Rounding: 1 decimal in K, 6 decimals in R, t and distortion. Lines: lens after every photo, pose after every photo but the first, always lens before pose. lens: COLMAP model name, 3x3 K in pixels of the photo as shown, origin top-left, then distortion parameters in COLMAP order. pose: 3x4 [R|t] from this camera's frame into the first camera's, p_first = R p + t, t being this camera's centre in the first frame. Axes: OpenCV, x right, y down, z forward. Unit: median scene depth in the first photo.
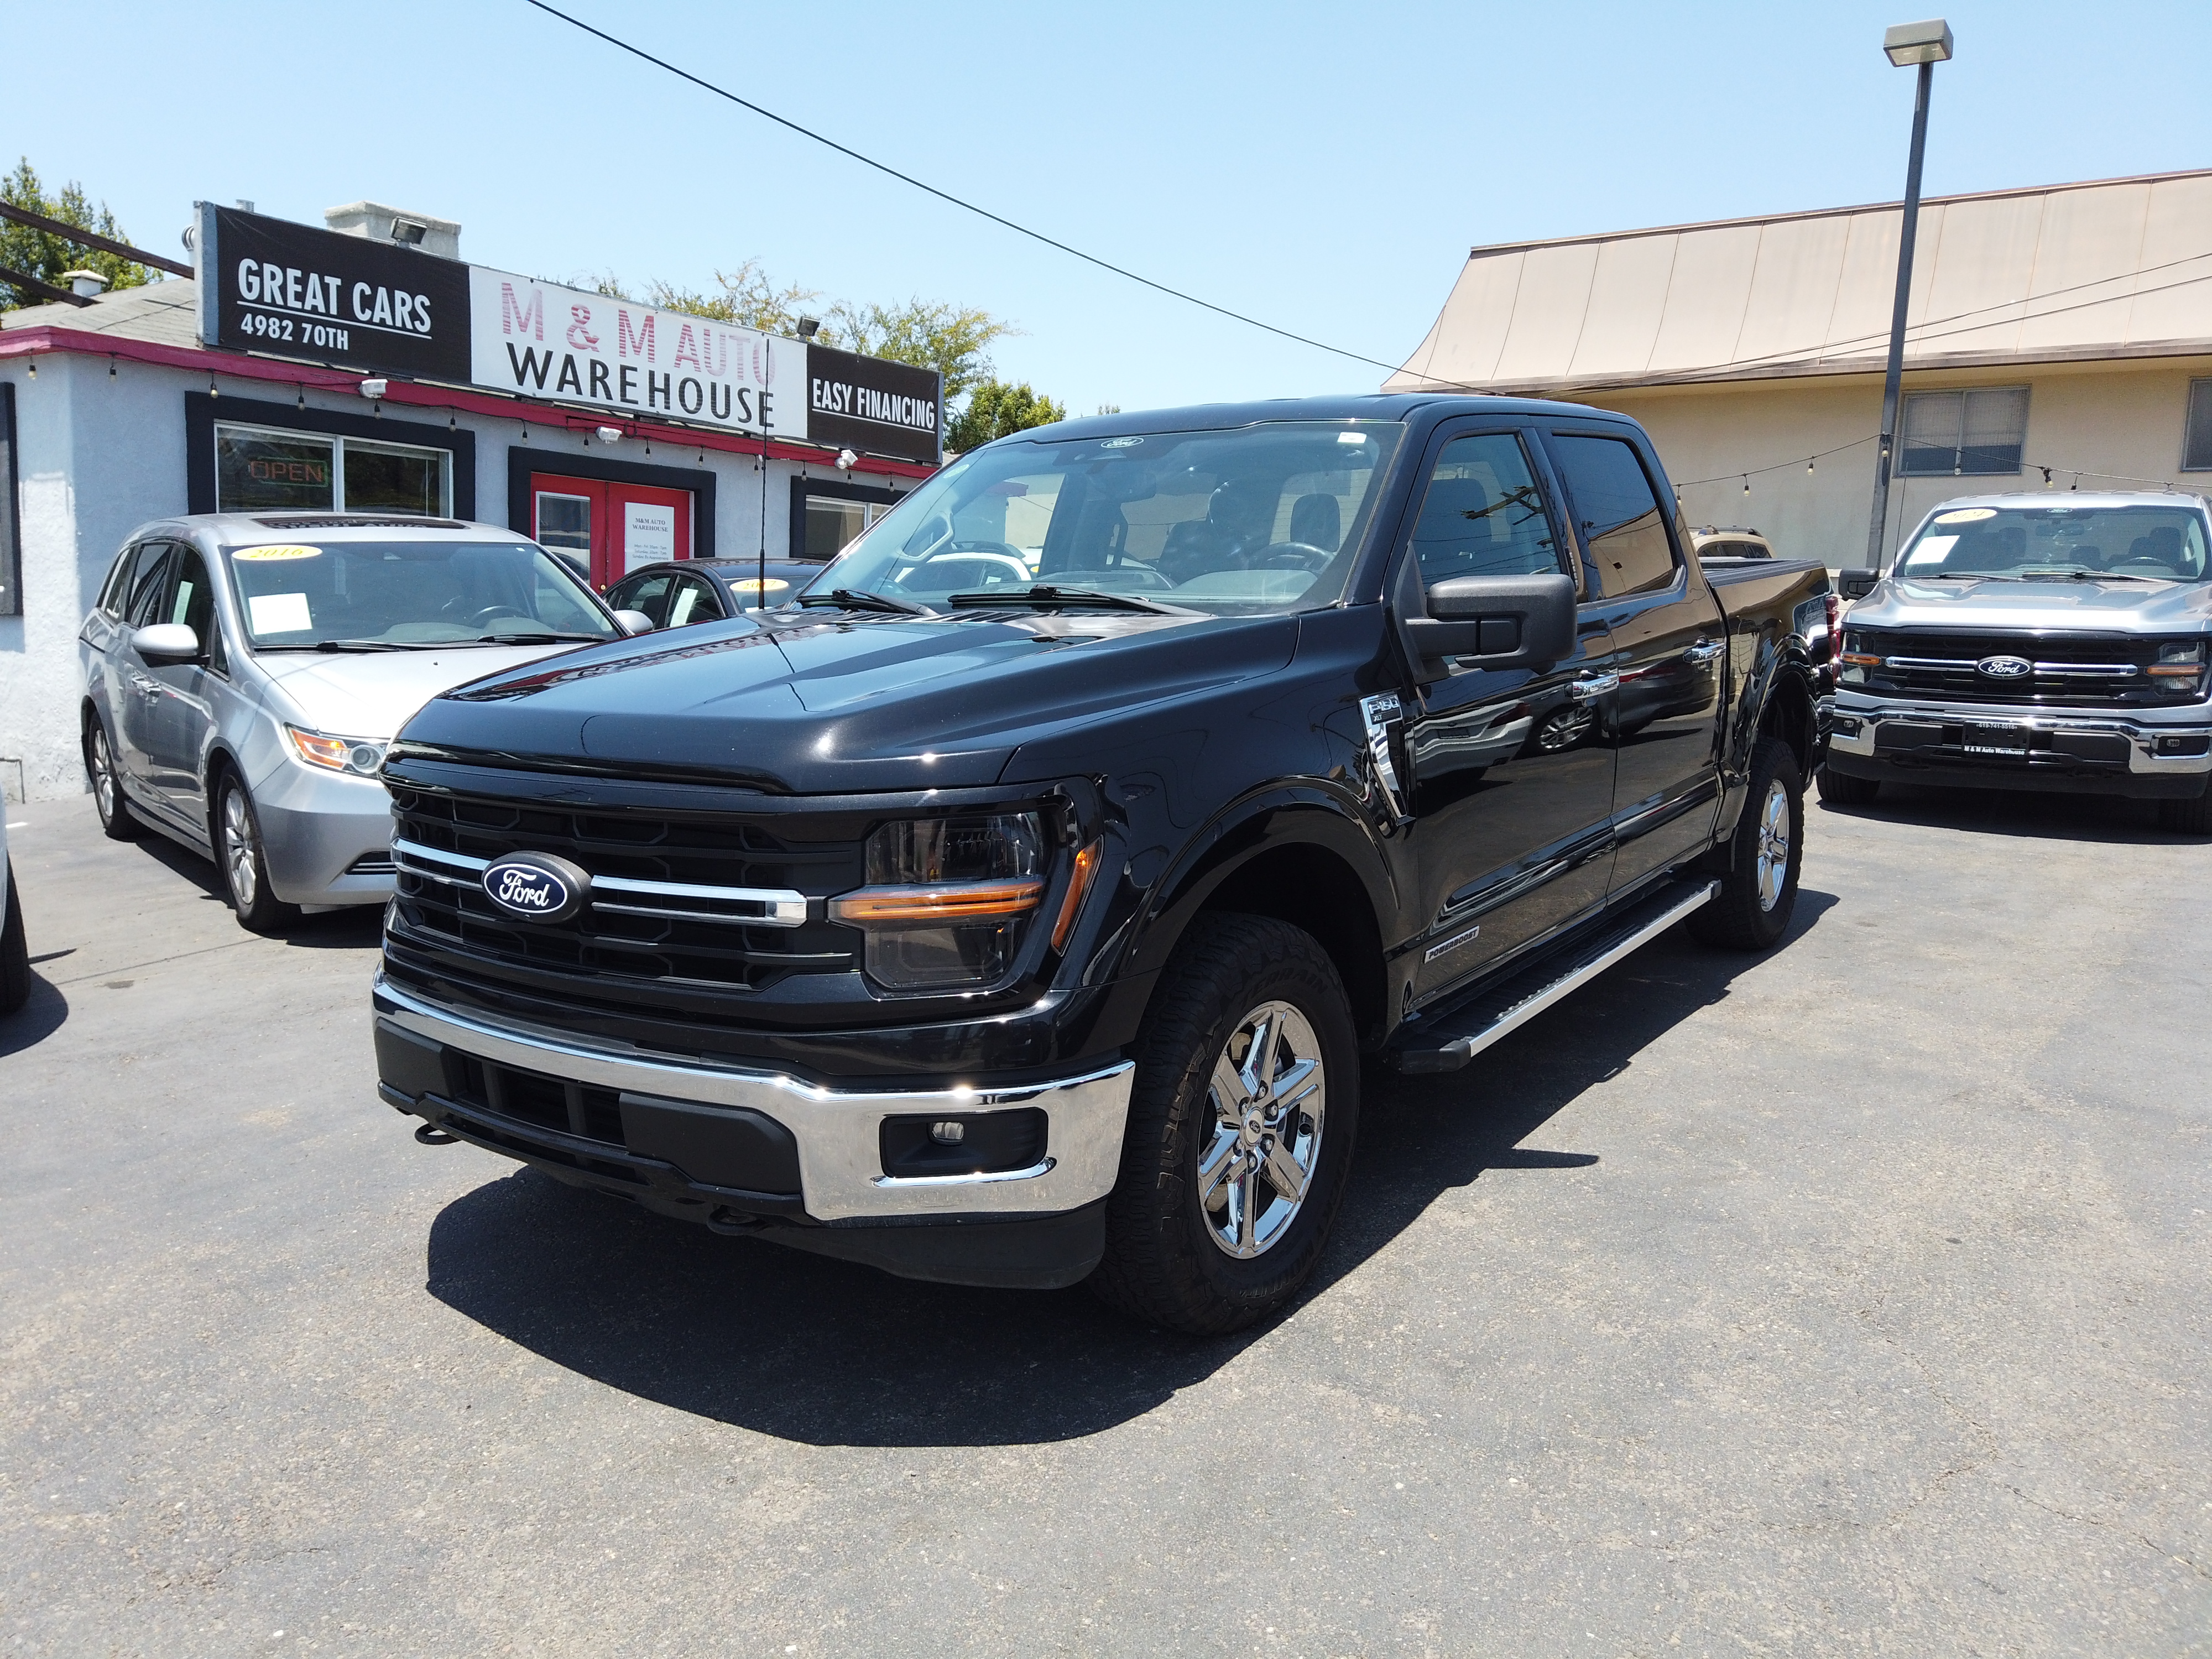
lens RADIAL K [[1641.0, 0, 1102.0], [0, 1641.0, 817.5], [0, 0, 1]] dist [0.088437, -0.106060]
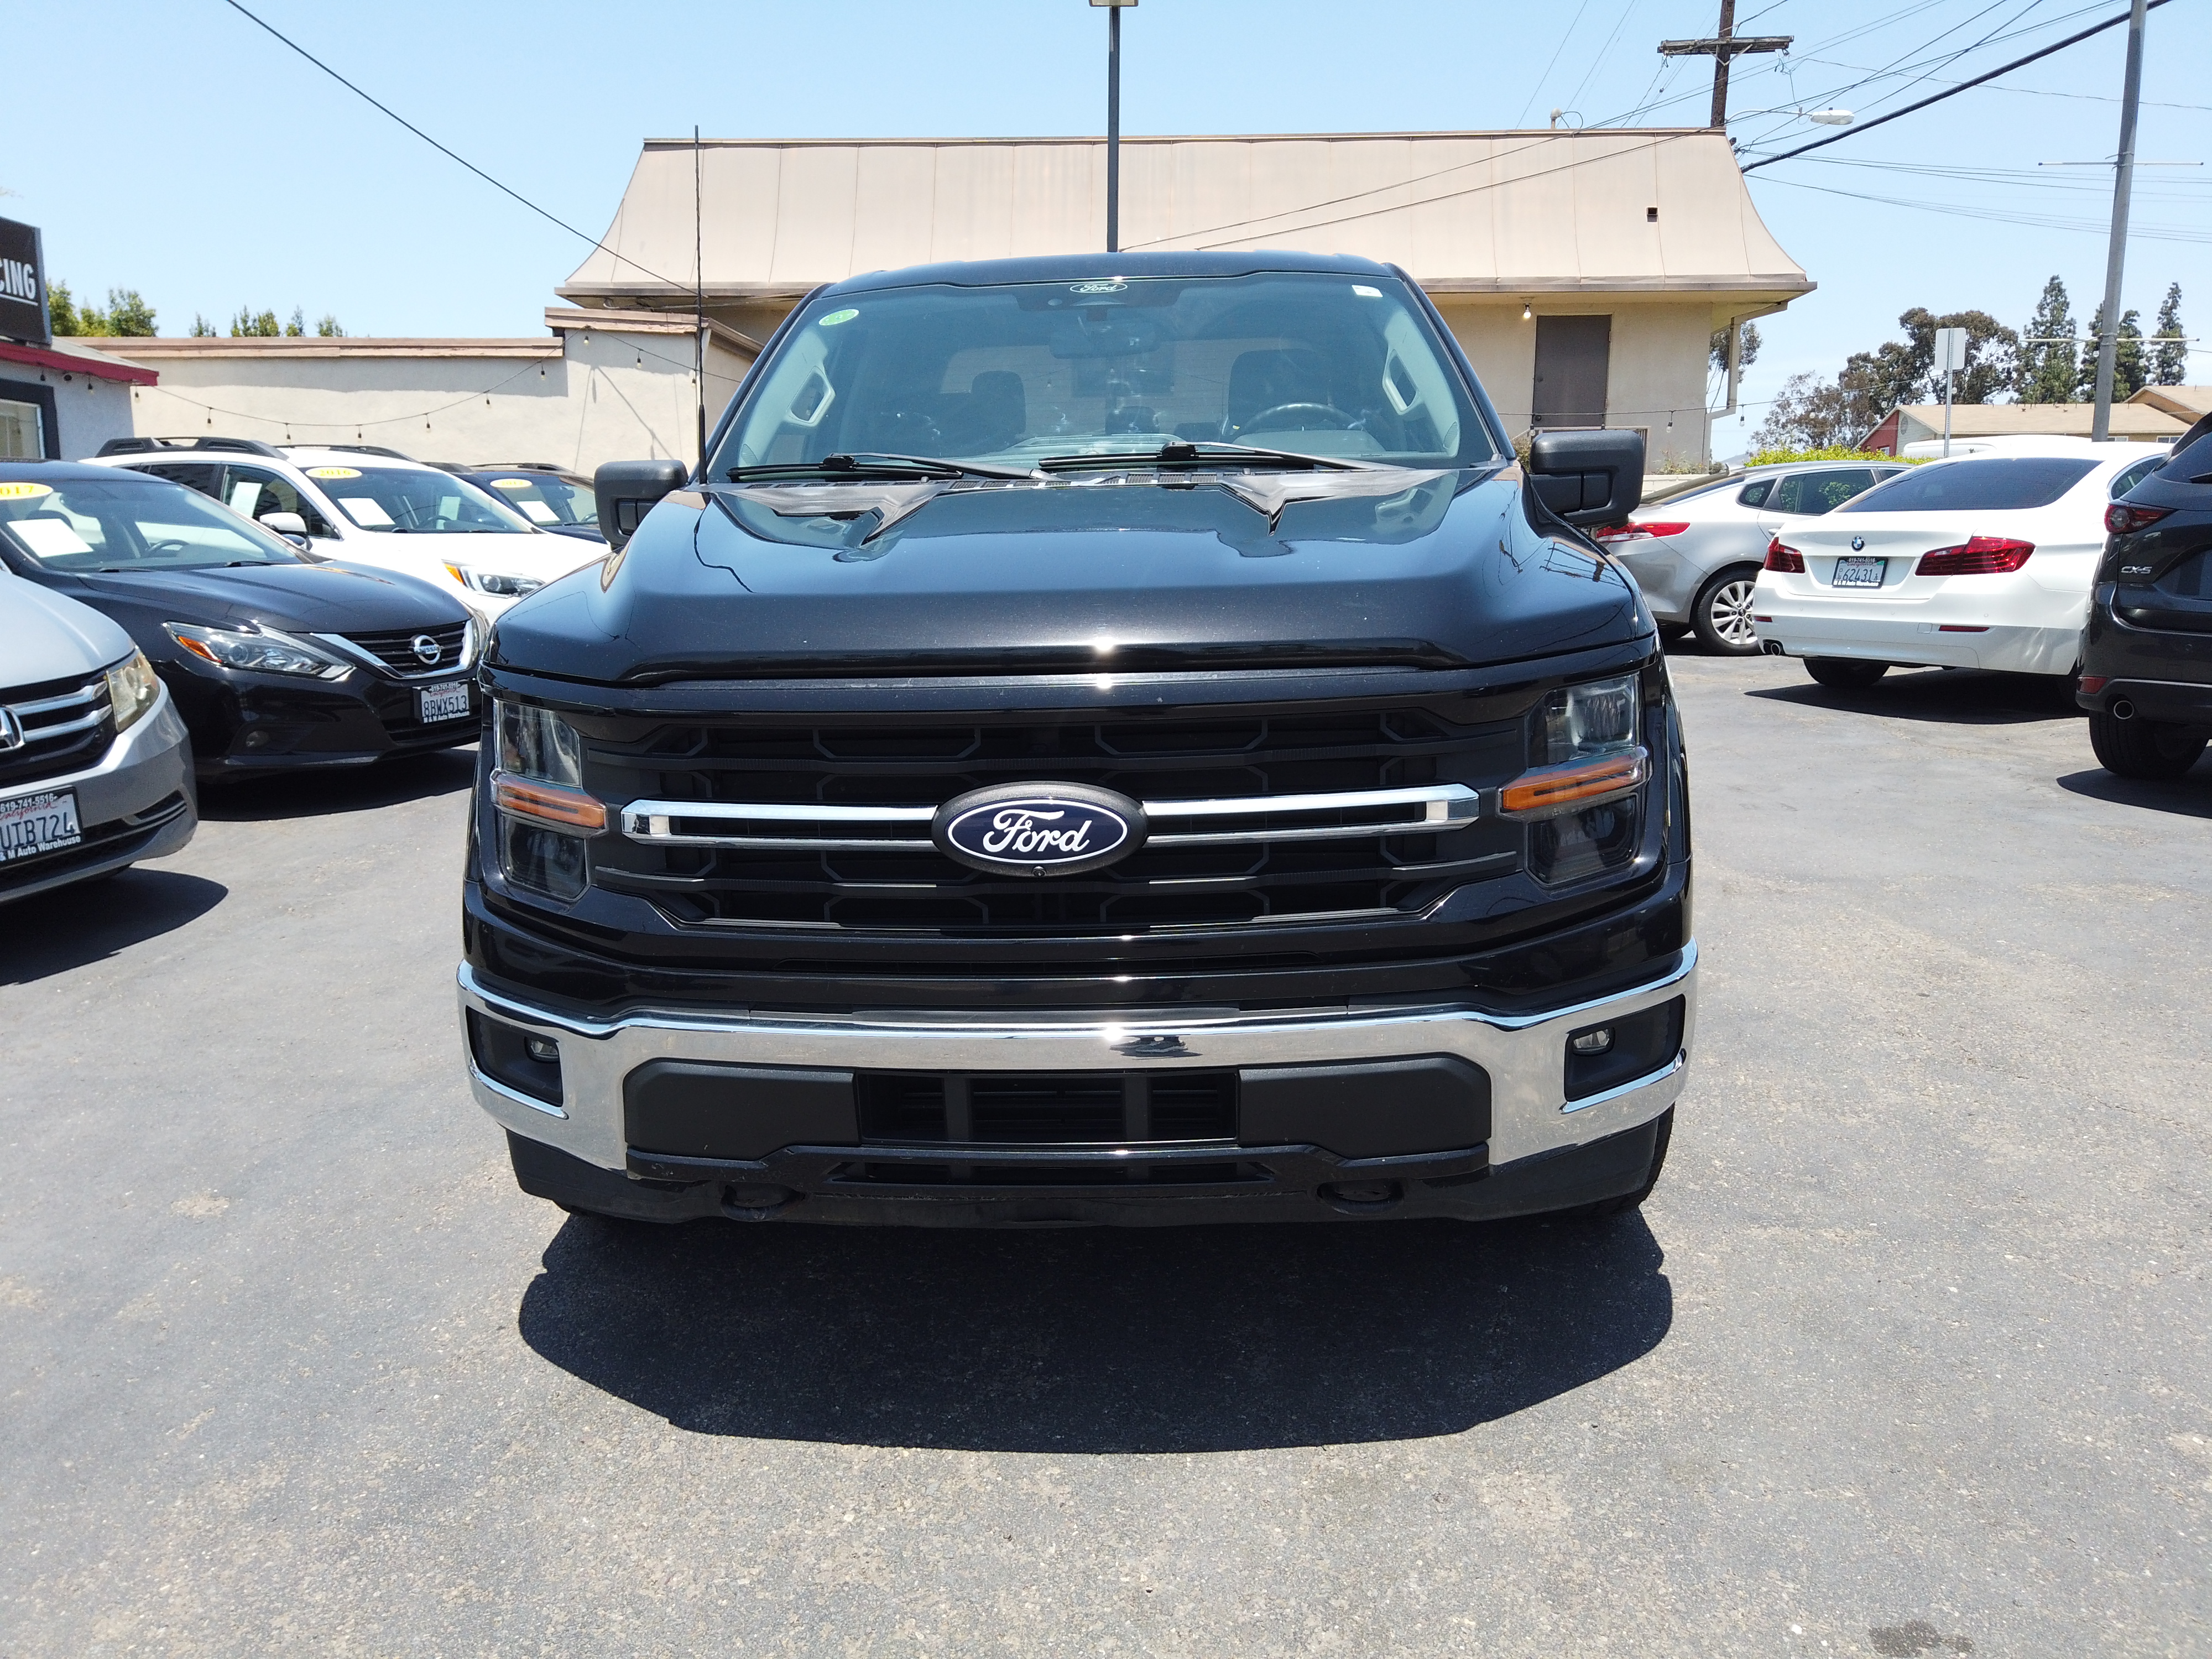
lens RADIAL K [[1641.0, 0, 1102.0], [0, 1641.0, 817.5], [0, 0, 1]] dist [0.088437, -0.106060]
pose [[0.840649, -0.114758, 0.529283, -0.714114], [0.091379, 0.993336, 0.070237, -0.012528], [-0.533816, -0.010679, 0.845533, 0.364181]]
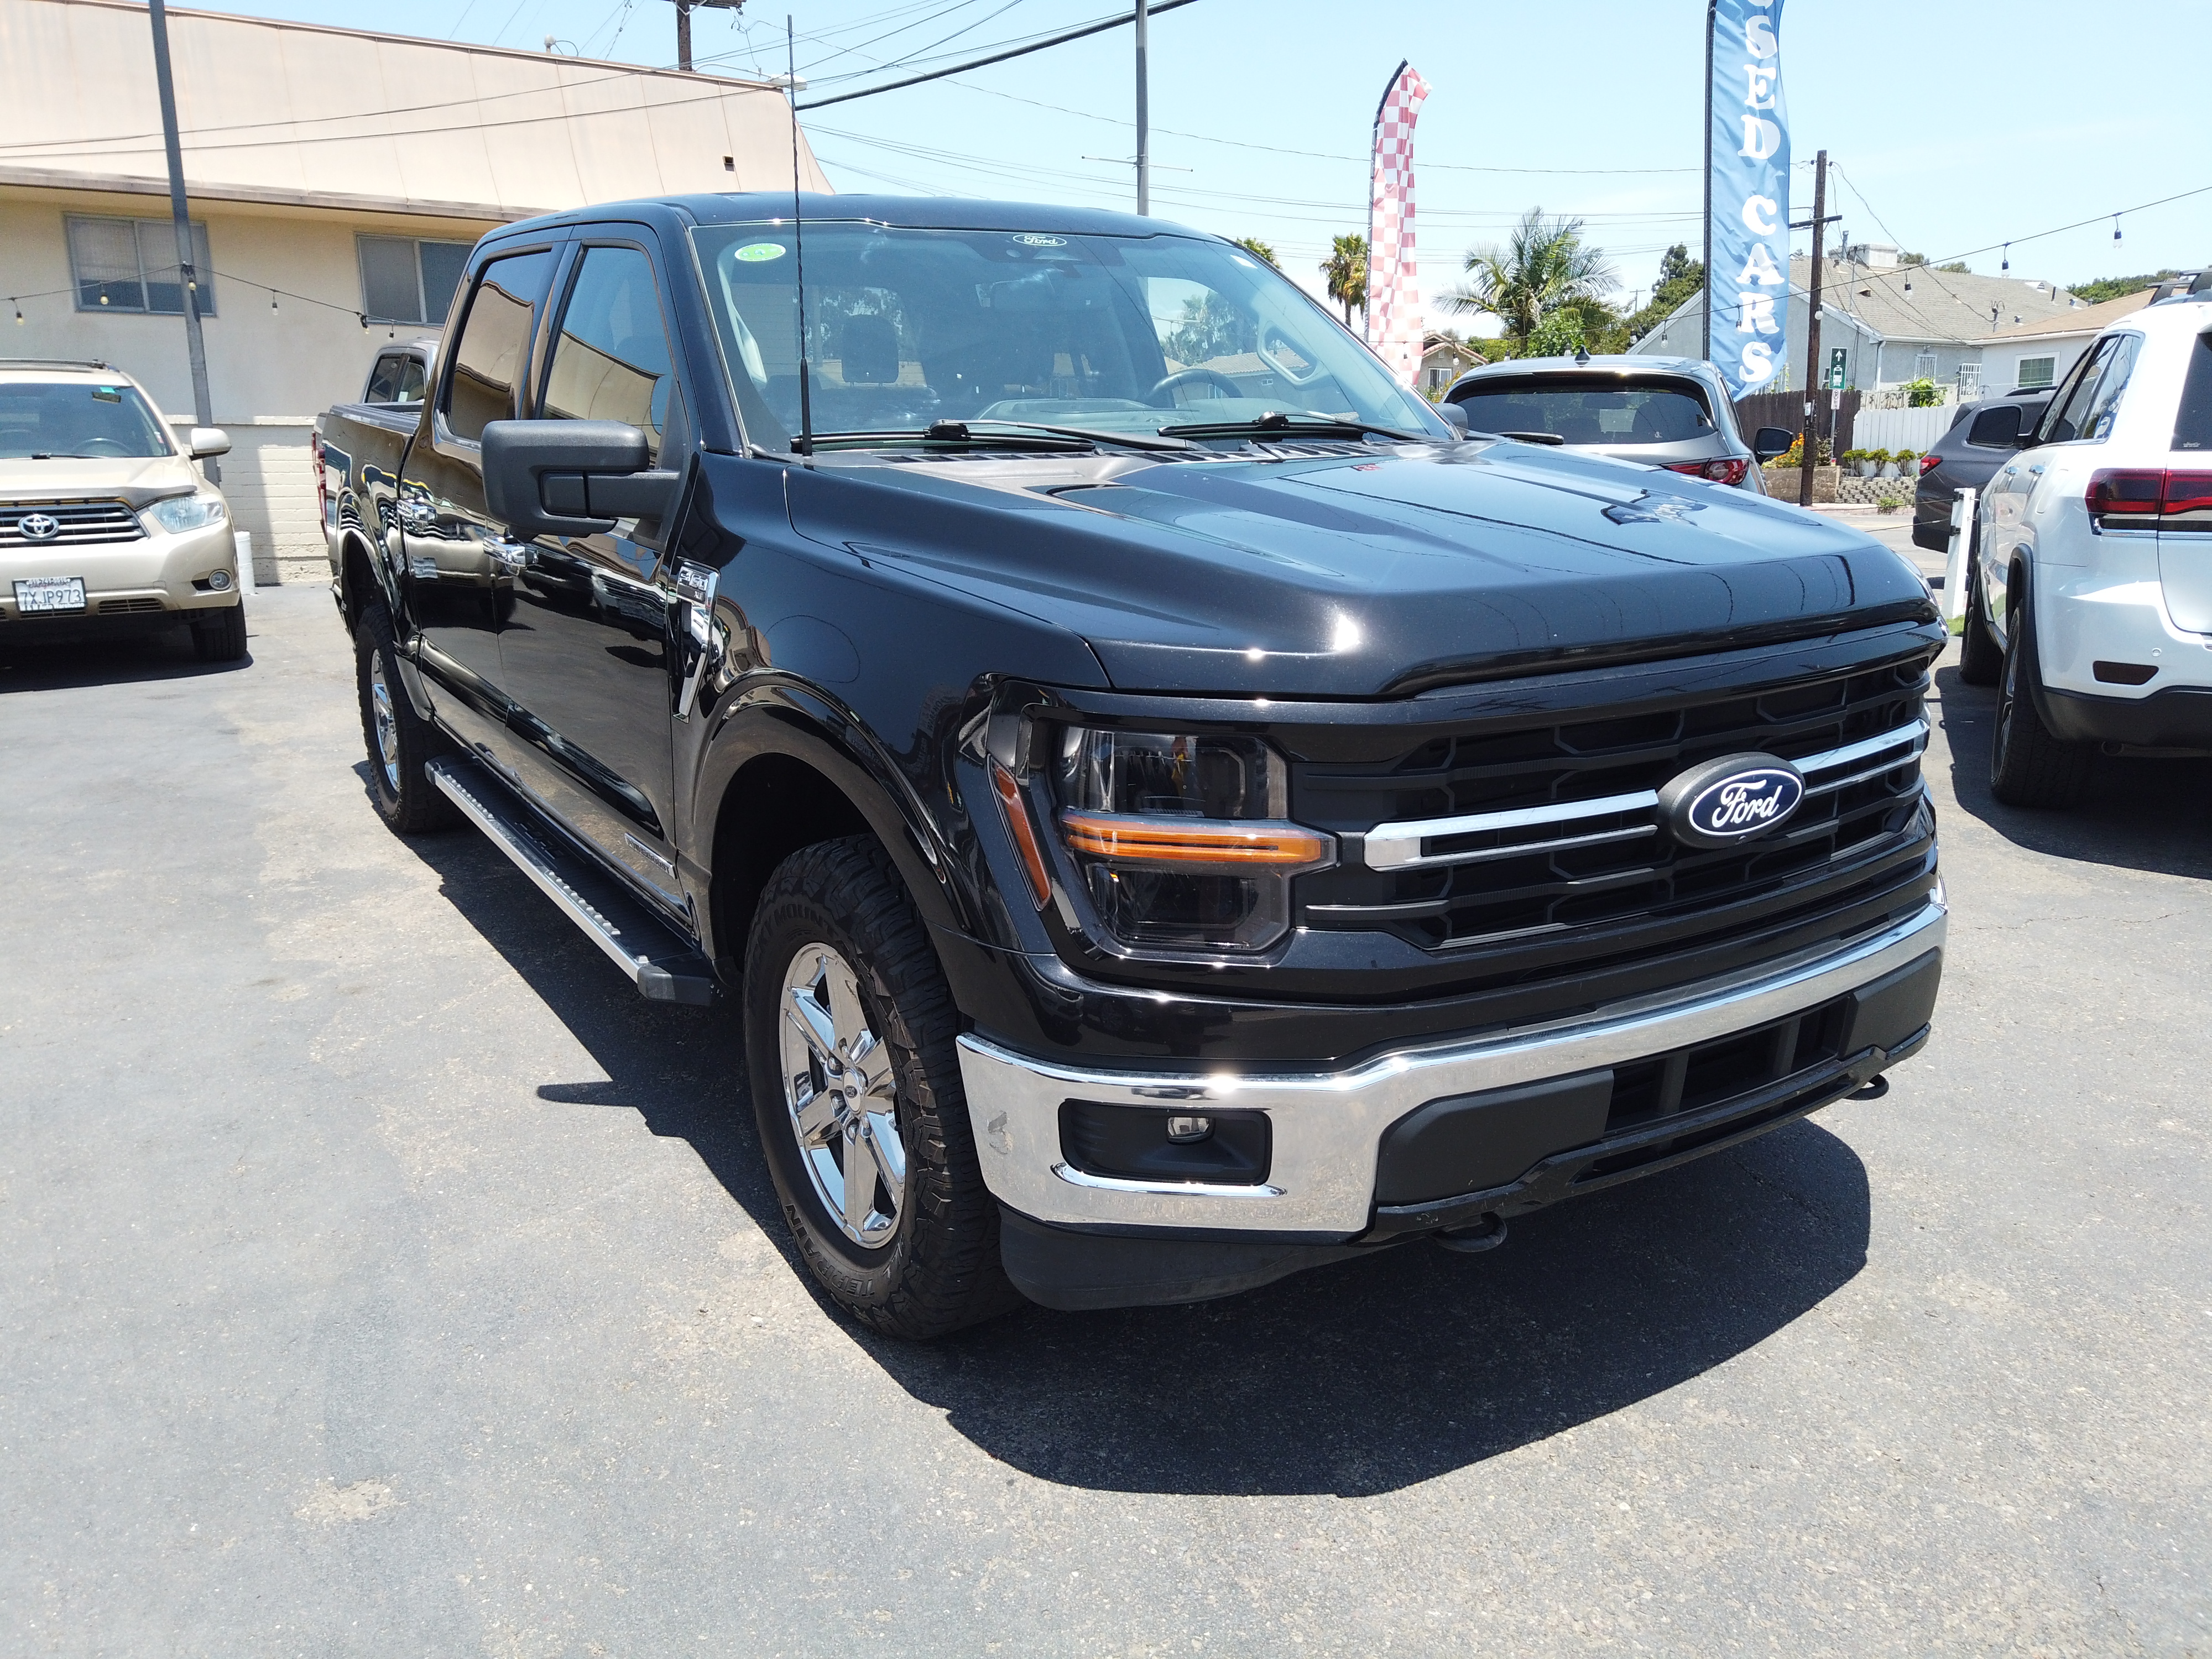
lens RADIAL K [[1633.5, 0, 1106.0], [0, 1633.5, 829.5], [0, 0, 1]] dist [0.081164, -0.076855]
pose [[0.367852, -0.224319, 0.902422, -1.156500], [0.142321, 0.972615, 0.183753, -0.128670], [-0.918928, 0.060840, 0.389704, 0.977852]]
